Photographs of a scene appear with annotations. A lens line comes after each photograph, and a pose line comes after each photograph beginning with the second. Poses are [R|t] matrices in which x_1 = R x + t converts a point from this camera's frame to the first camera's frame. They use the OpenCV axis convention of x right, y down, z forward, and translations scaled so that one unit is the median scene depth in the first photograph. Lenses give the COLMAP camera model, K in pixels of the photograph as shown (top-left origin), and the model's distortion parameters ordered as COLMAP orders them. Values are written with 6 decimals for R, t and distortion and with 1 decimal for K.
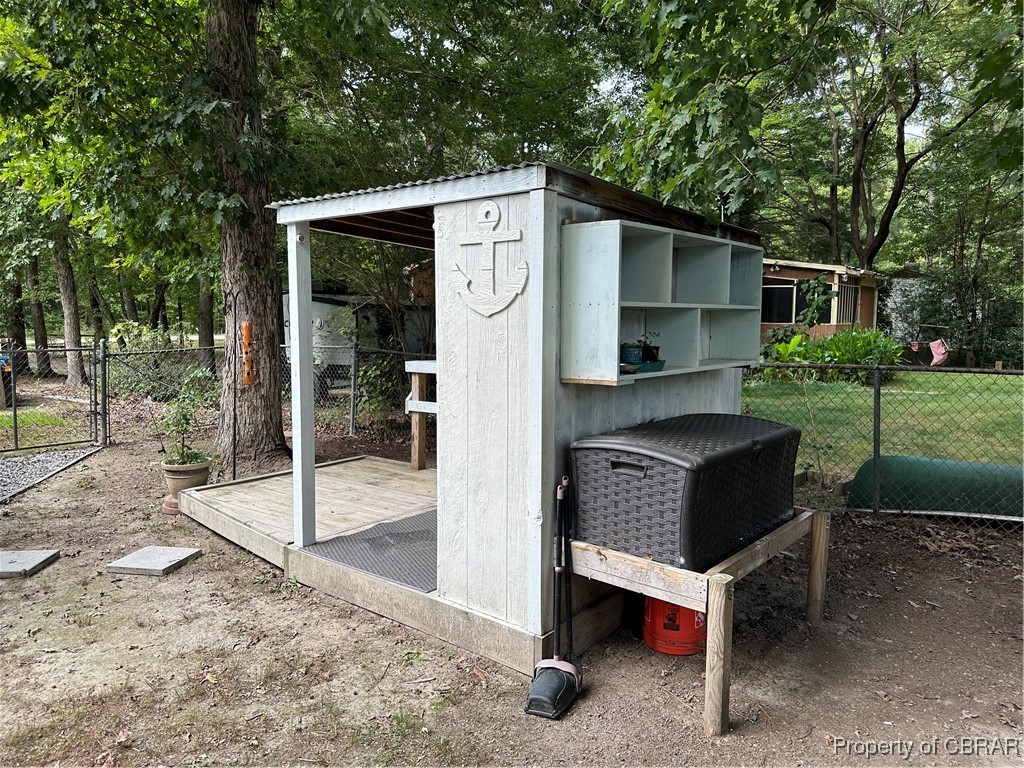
lens RADIAL K [[712.7, 0, 508.8], [0, 712.7, 384.0], [0, 0, 1]] dist [0.006620, 0.001434]
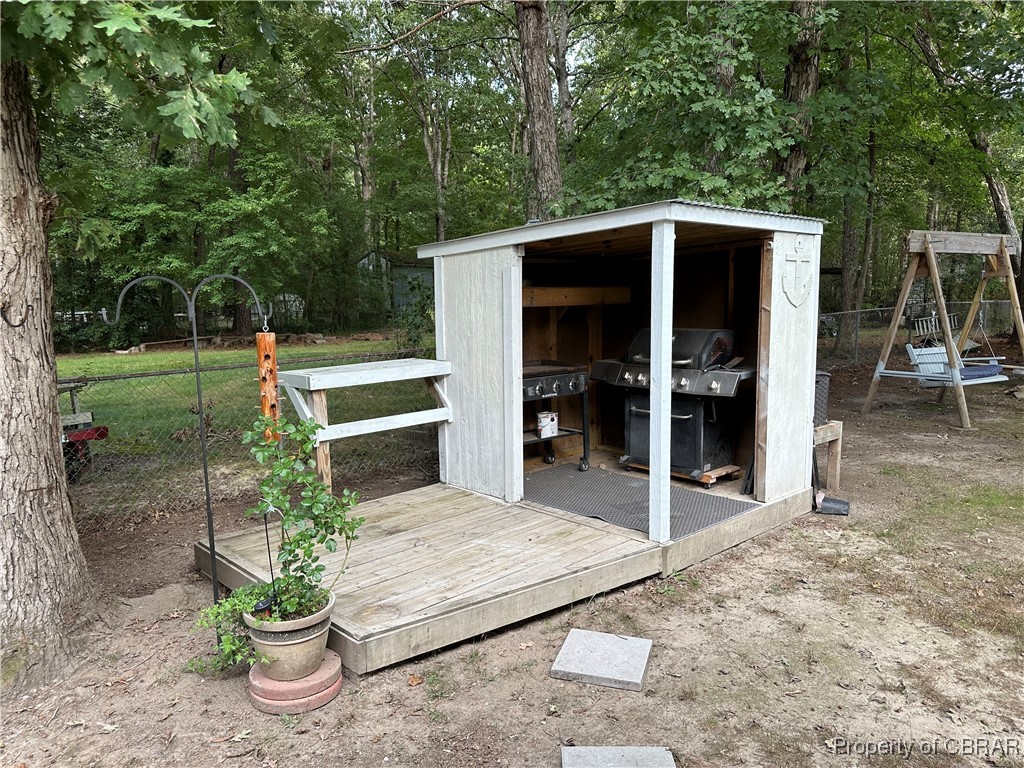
lens RADIAL K [[712.7, 0, 509.3], [0, 712.7, 382.5], [0, 0, 1]] dist [0.006620, 0.001434]
pose [[0.144964, -0.122235, 0.981858, -1.556085], [0.113257, 0.987867, 0.106261, -0.151945], [-0.982933, 0.095799, 0.157049, 1.257261]]
